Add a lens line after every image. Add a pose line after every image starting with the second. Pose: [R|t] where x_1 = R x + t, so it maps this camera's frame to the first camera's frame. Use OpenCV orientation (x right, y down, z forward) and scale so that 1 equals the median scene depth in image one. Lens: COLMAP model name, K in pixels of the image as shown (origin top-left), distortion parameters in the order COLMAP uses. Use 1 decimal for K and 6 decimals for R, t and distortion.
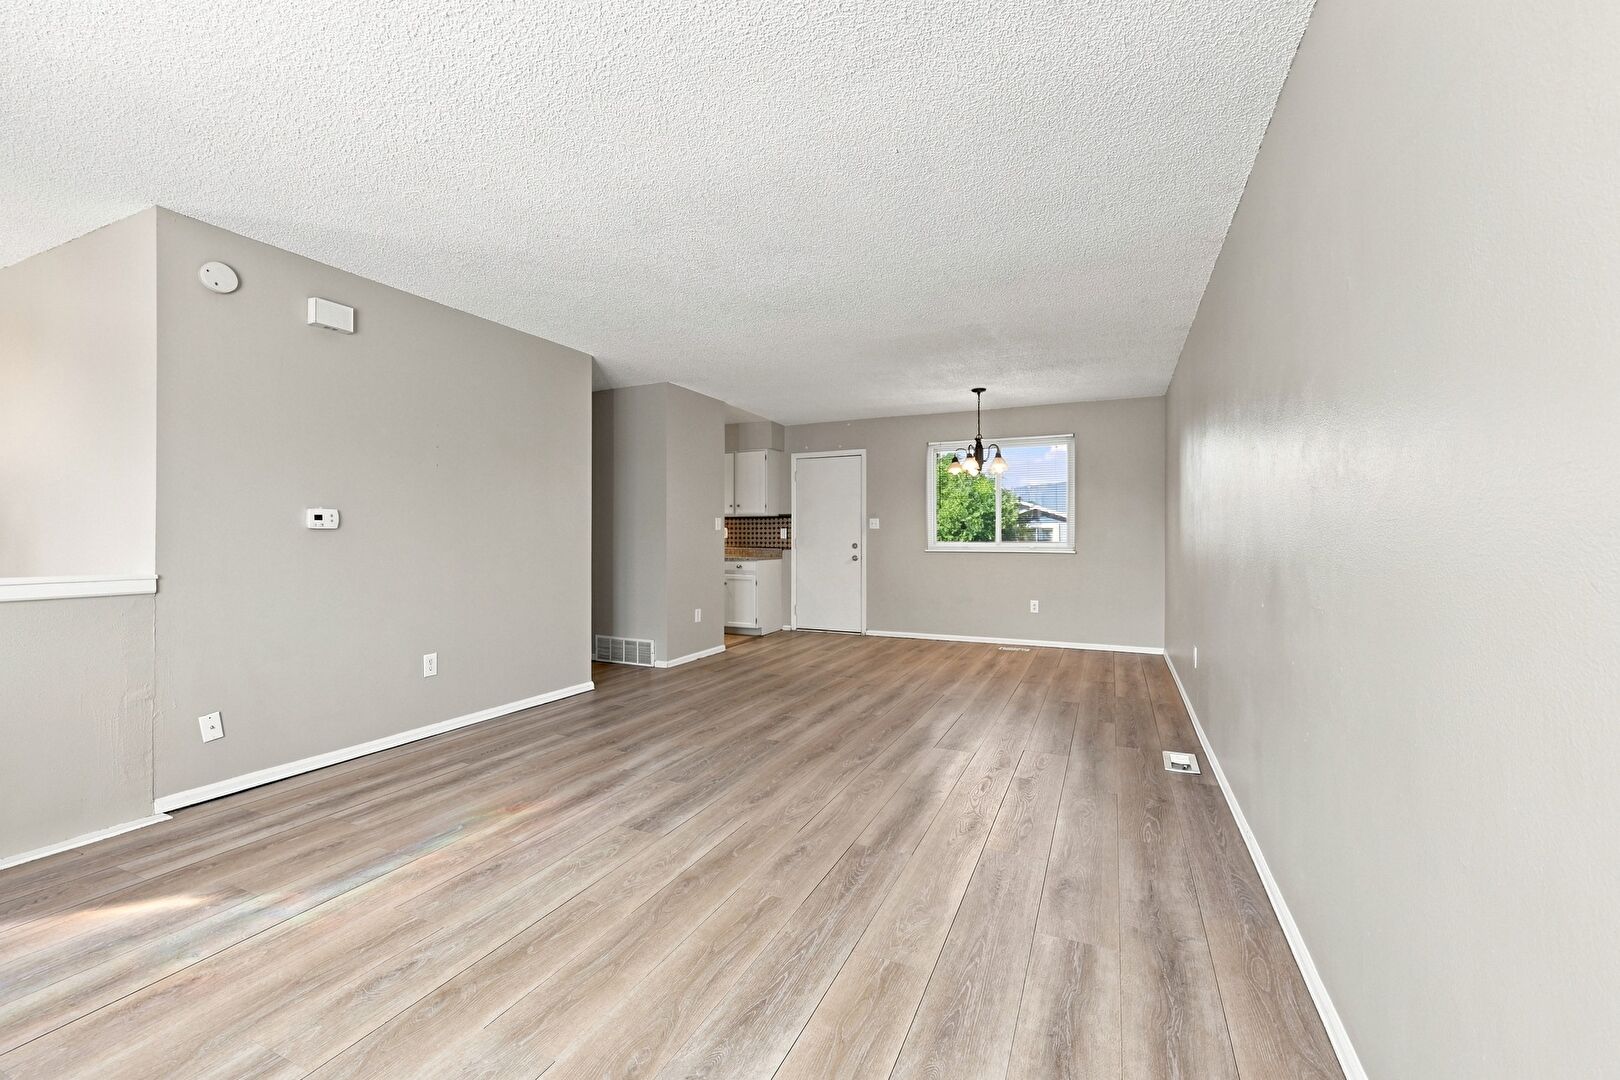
lens RADIAL K [[665.8, 0, 802.4], [0, 665.8, 537.4], [0, 0, 1]] dist [-0.002993, 0.000052]
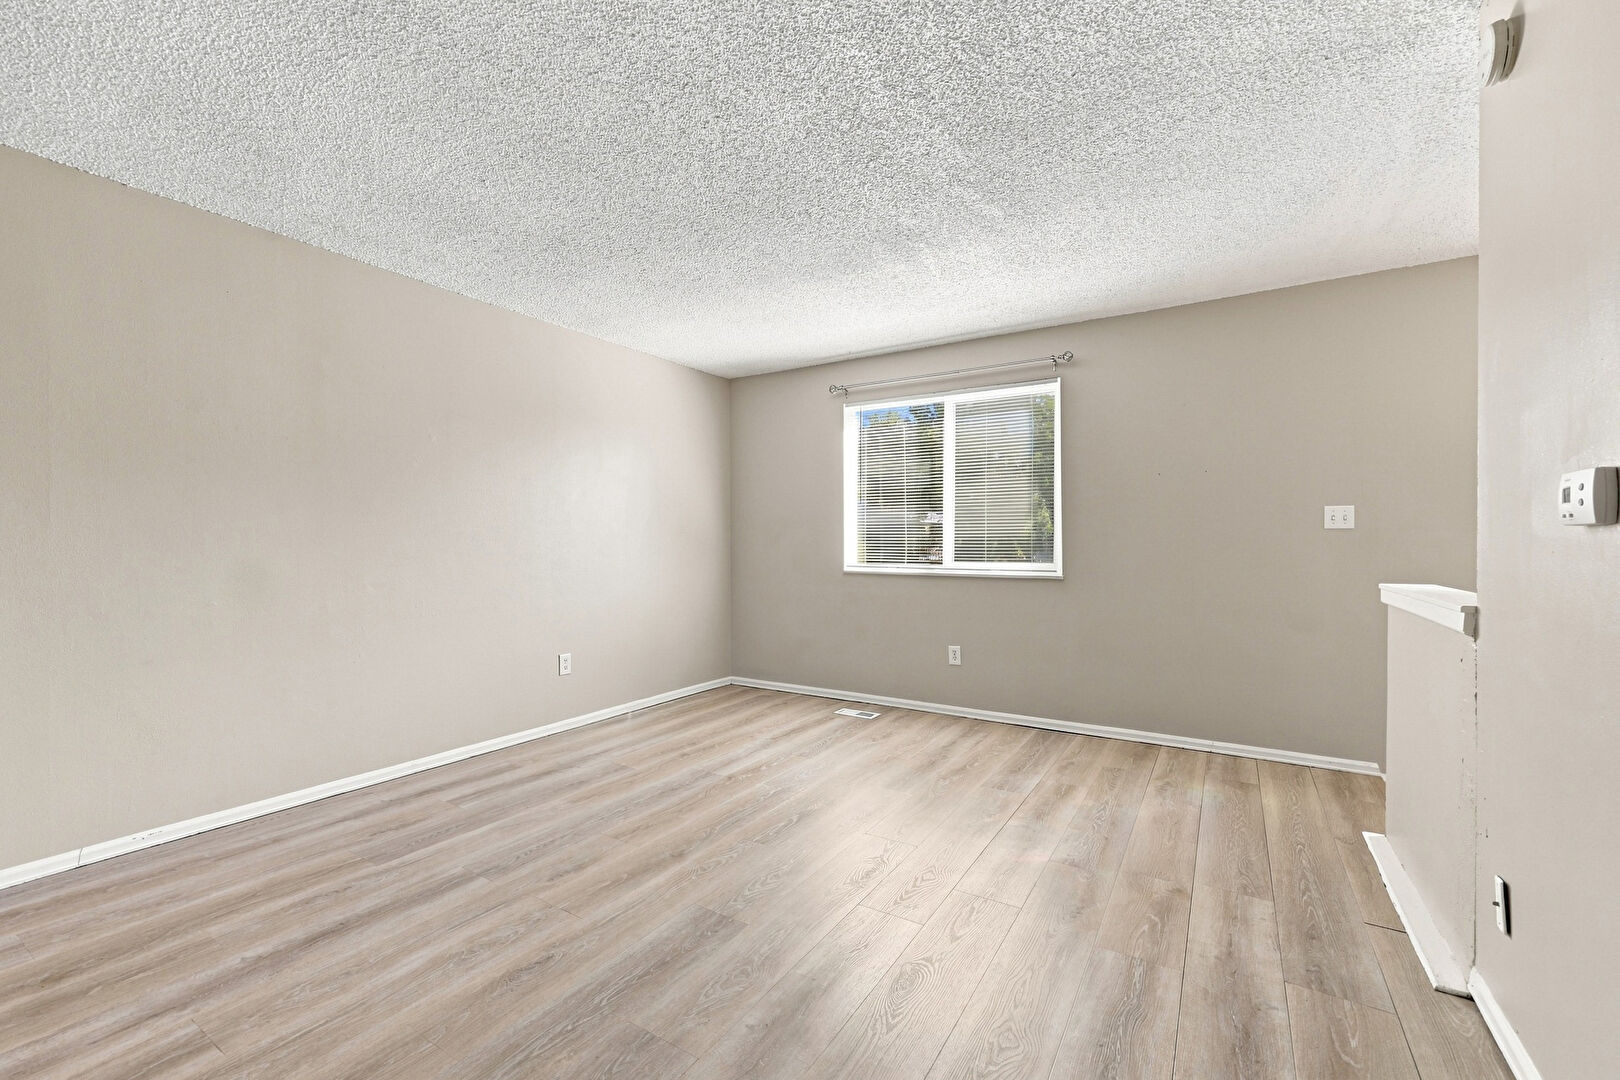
lens RADIAL K [[665.8, 0, 805.1], [0, 665.8, 547.4], [0, 0, 1]] dist [-0.002993, 0.000052]
pose [[-0.991544, 0.000550, 0.129766, -0.368284], [0.001820, 0.999952, 0.009665, -0.007822], [-0.129755, 0.009820, -0.991498, 1.453123]]
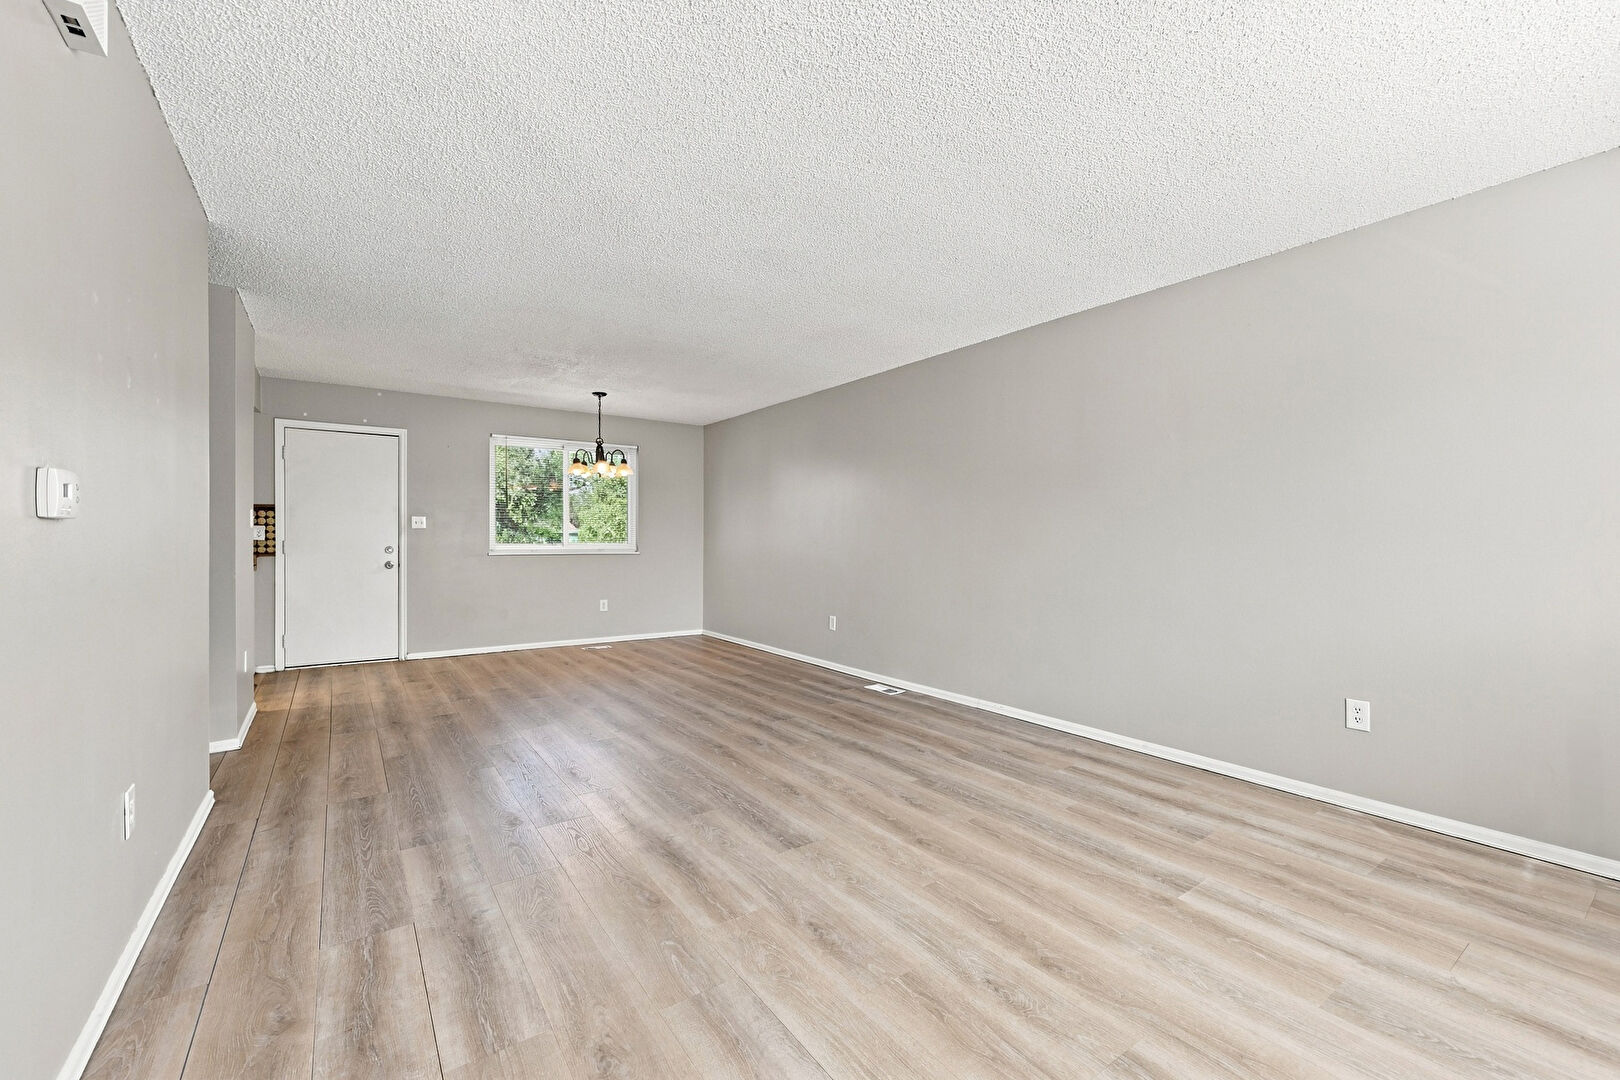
lens RADIAL K [[665.8, 0, 810.7], [0, 665.8, 541.9], [0, 0, 1]] dist [-0.002993, 0.000052]
pose [[0.496929, -0.000908, 0.867791, -0.876742], [-0.003150, 0.999991, 0.002850, -0.000470], [-0.867785, -0.004150, 0.496922, 0.420950]]
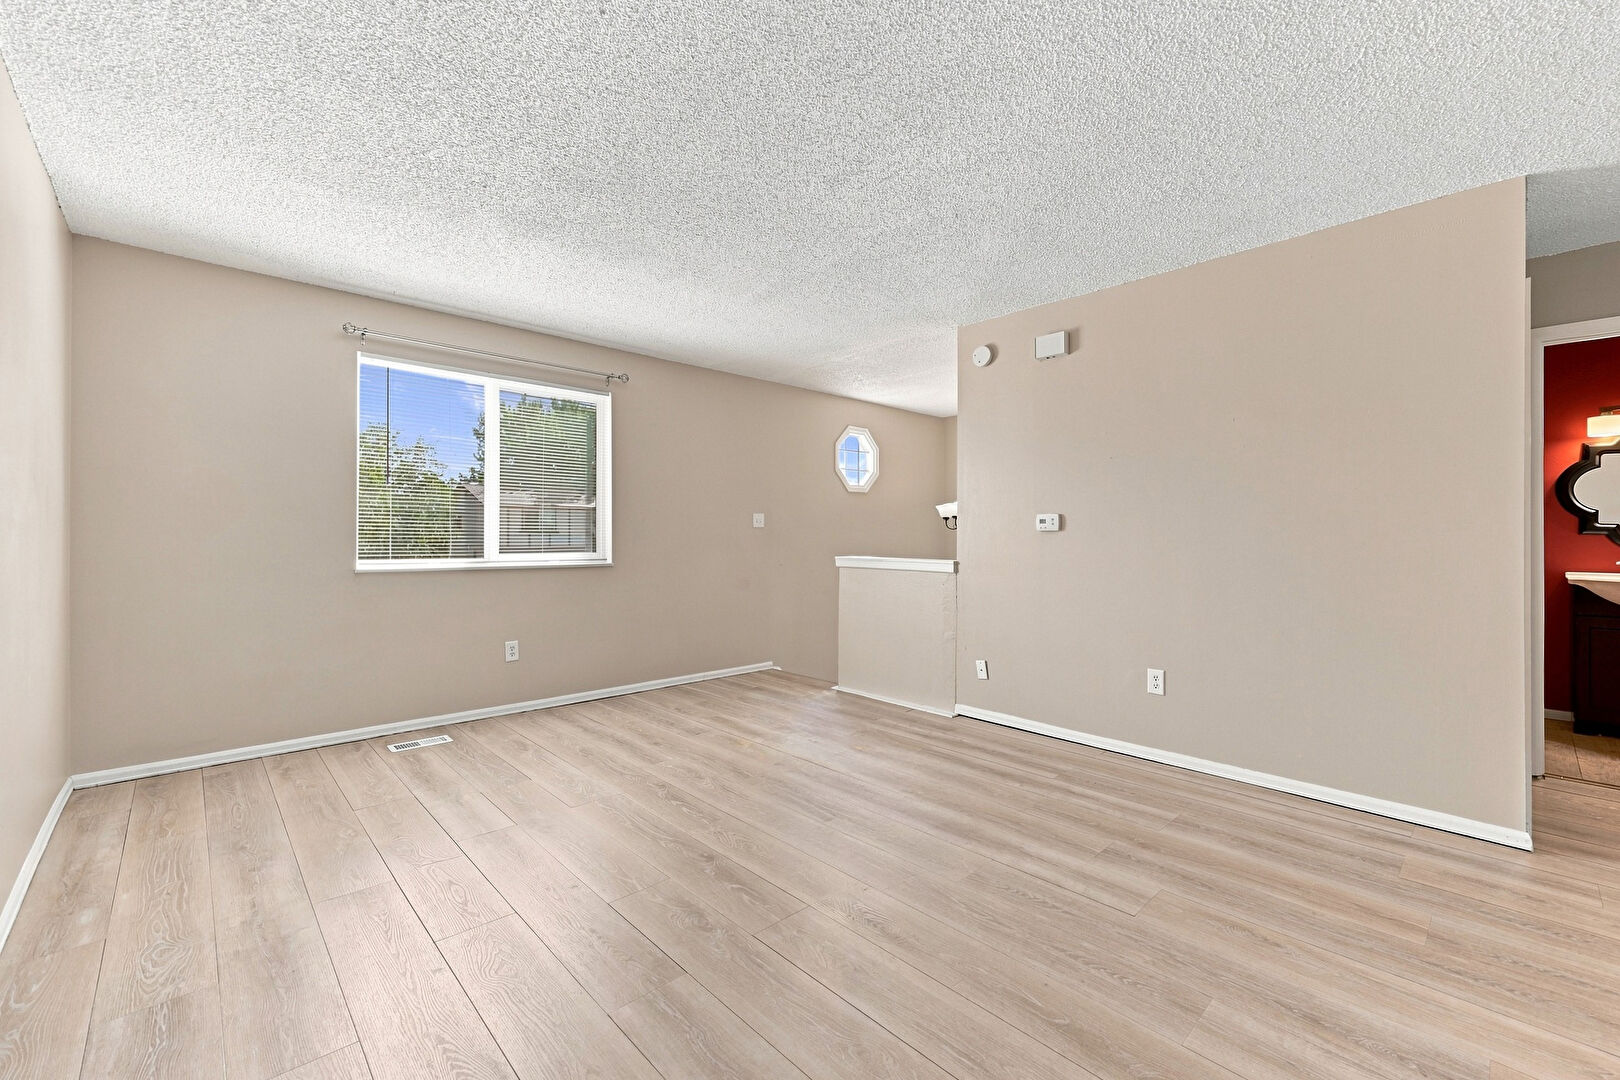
lens RADIAL K [[665.8, 0, 810.2], [0, 665.8, 533.0], [0, 0, 1]] dist [-0.002993, 0.000052]
pose [[-0.376090, -0.007214, -0.926555, 0.534820], [-0.005003, 0.999971, -0.005754, -0.000663], [0.926570, 0.002472, -0.376115, 1.087478]]
